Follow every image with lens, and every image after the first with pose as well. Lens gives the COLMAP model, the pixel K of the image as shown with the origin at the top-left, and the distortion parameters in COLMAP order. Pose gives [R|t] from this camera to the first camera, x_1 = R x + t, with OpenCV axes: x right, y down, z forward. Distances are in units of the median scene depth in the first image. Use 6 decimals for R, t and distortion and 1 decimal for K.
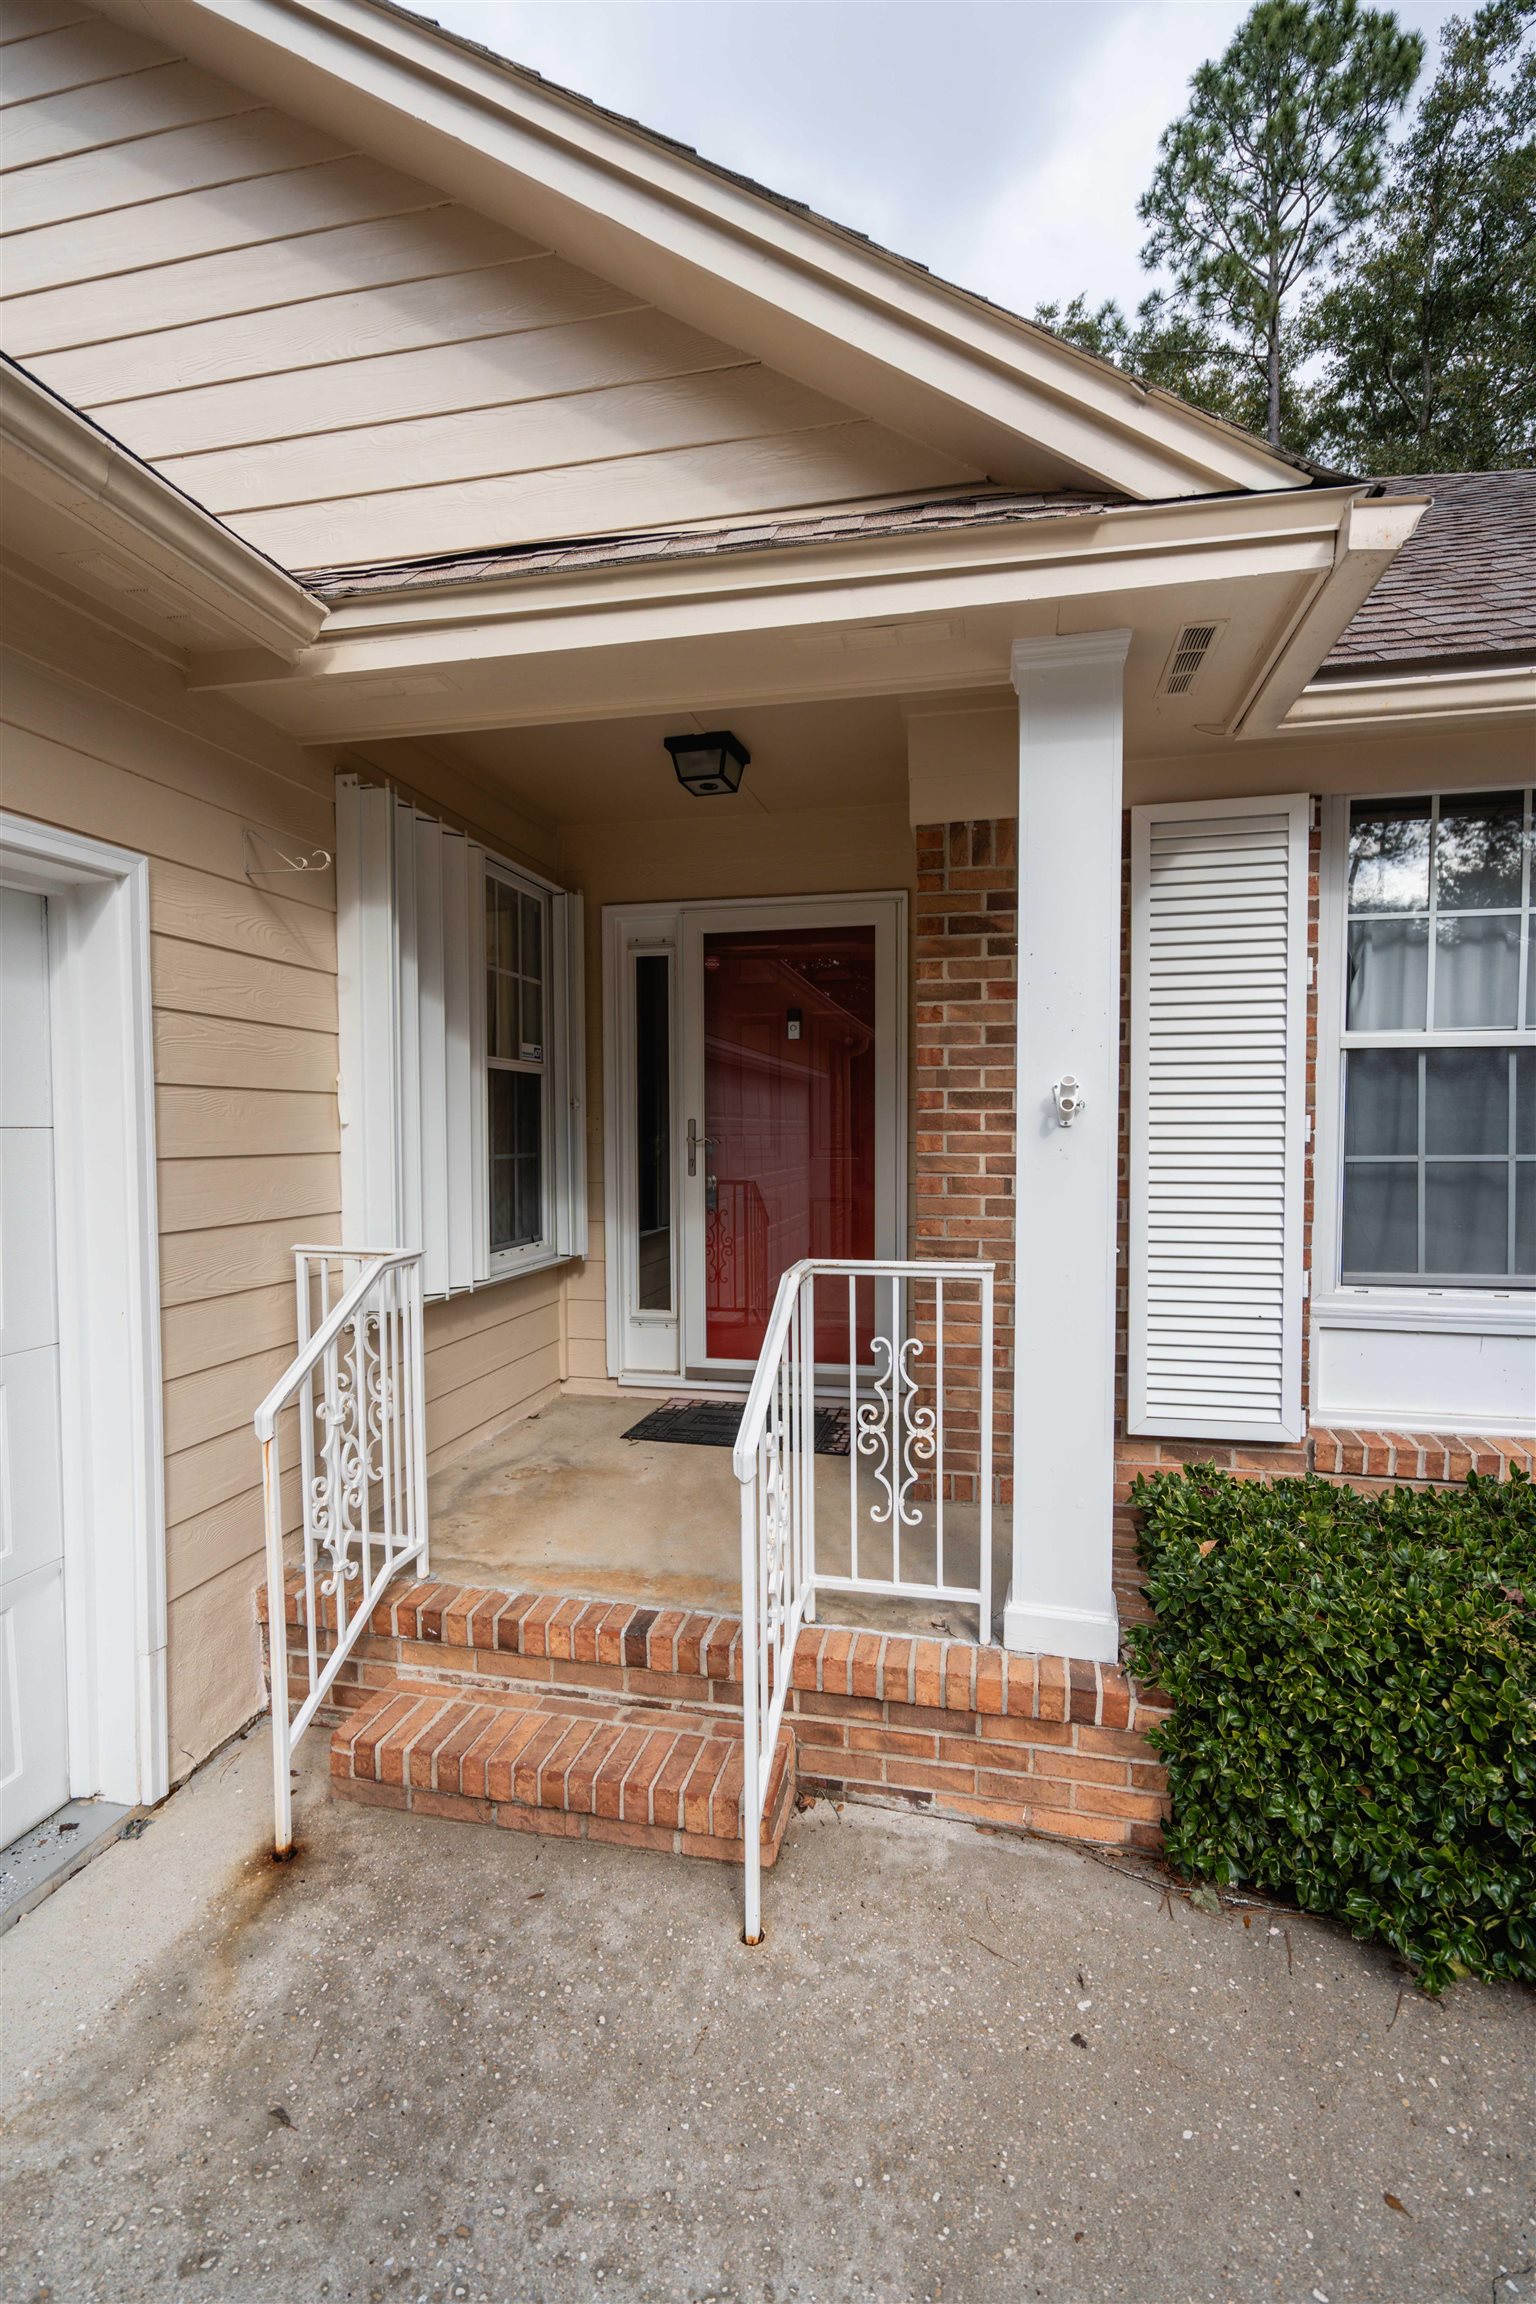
lens RADIAL K [[1038.2, 0, 759.0], [0, 1038.2, 1163.0], [0, 0, 1]] dist [-0.012980, 0.007647]
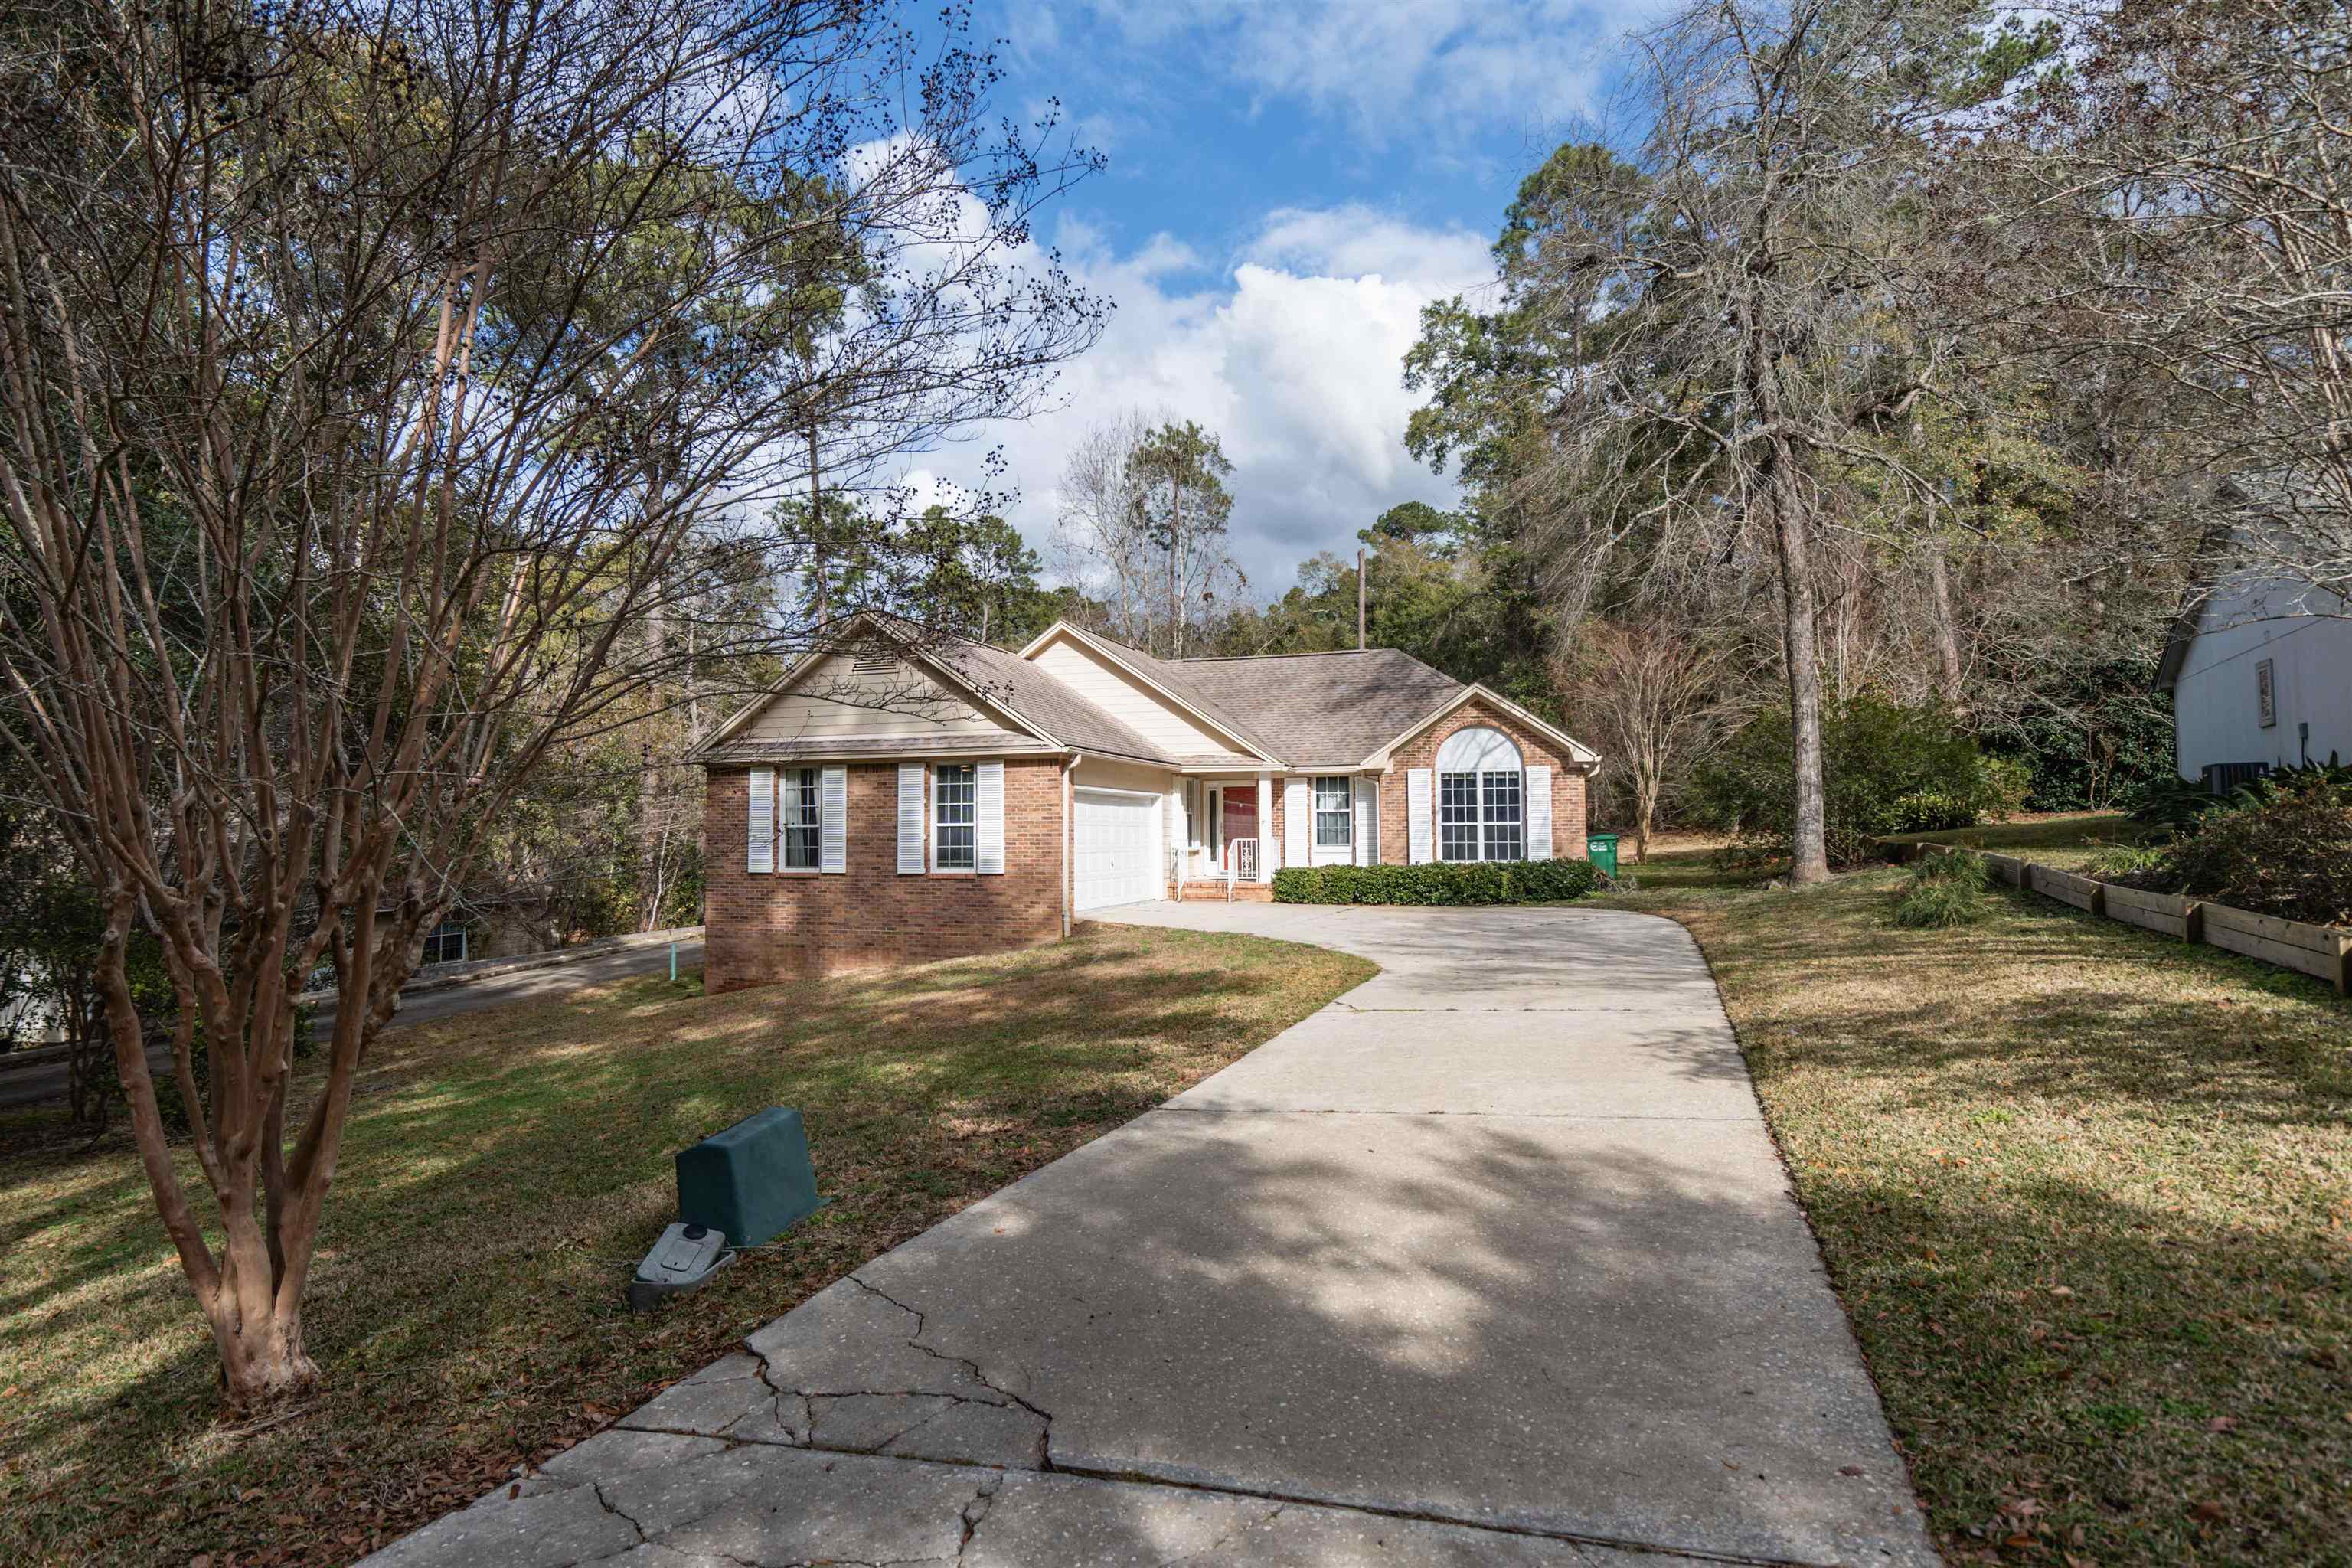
lens RADIAL K [[1059.9, 0, 1164.3], [0, 1059.9, 783.7], [0, 0, 1]] dist [-0.012980, 0.007647]
pose [[0.994286, -0.008788, -0.106386, 0.320610], [0.000558, 0.997020, -0.077144, 0.251333], [0.106747, 0.076644, 0.991328, -6.317283]]
